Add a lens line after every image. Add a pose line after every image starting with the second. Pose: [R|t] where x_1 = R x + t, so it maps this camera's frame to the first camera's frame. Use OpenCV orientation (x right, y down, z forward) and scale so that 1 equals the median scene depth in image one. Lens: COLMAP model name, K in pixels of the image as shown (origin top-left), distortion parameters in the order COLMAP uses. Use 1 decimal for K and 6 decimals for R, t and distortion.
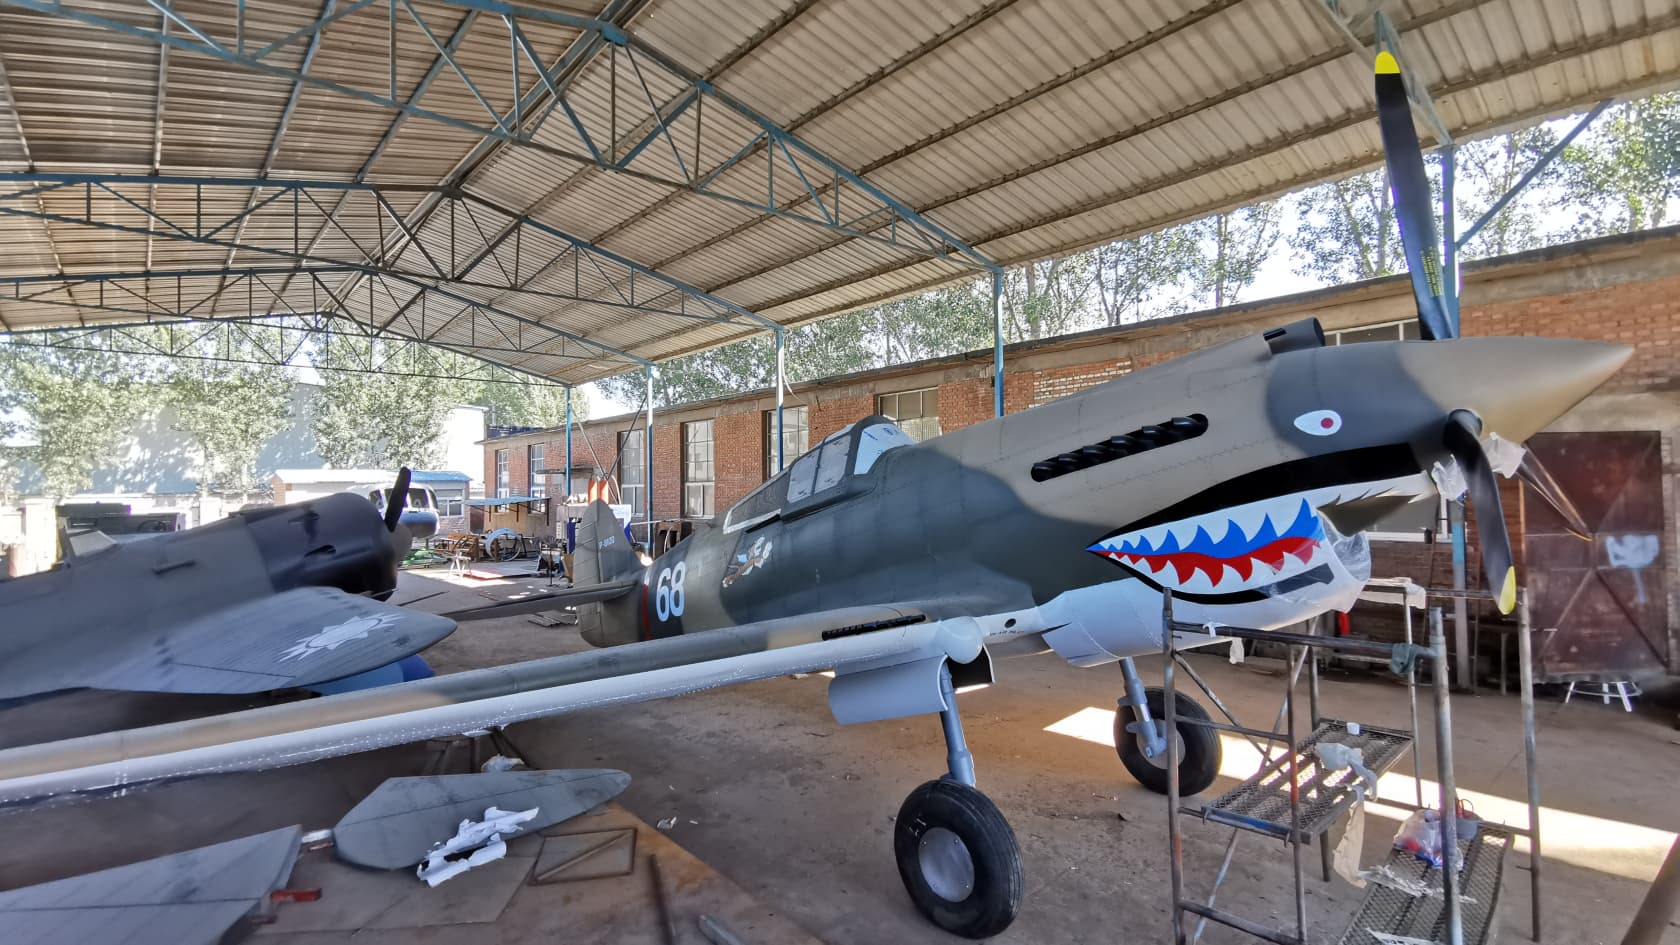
lens RADIAL K [[784.0, 0, 840.0], [0, 784.0, 472.5], [0, 0, 1]] dist [-0.000579, -0.000172]
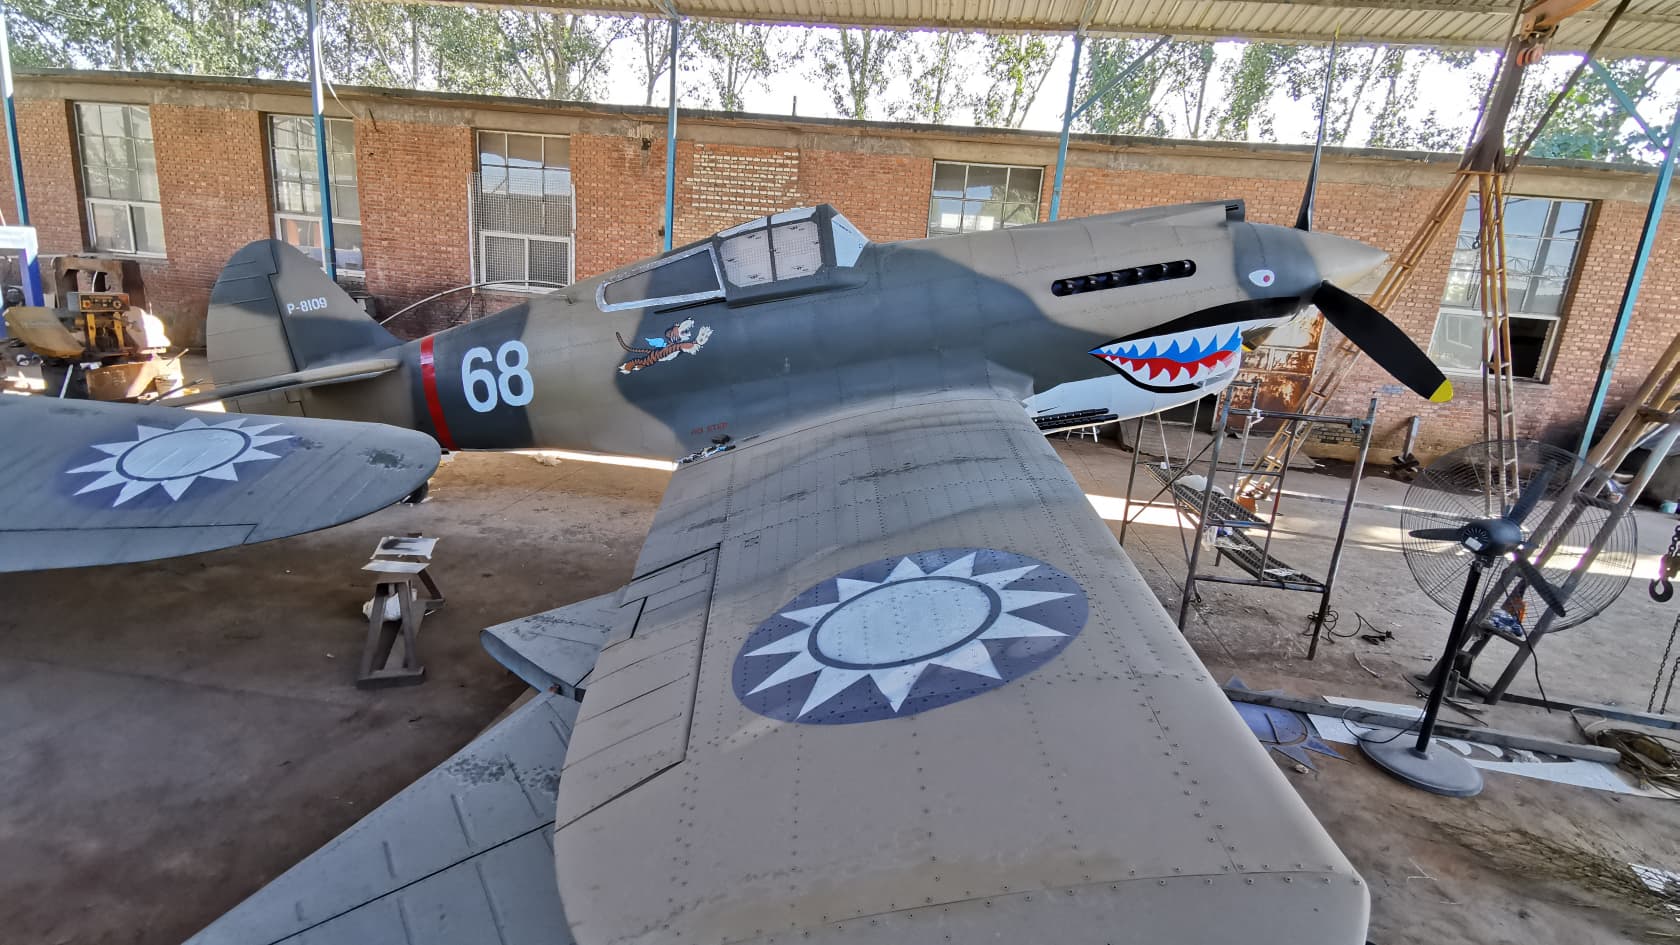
lens RADIAL K [[770.3, 0, 840.0], [0, 770.3, 472.5], [0, 0, 1]] dist [0.001119, -0.000576]
pose [[0.752355, -0.087454, 0.652927, -0.478146], [-0.108573, 0.961133, 0.253841, 0.004582], [-0.649749, -0.261869, 0.713618, 0.161929]]
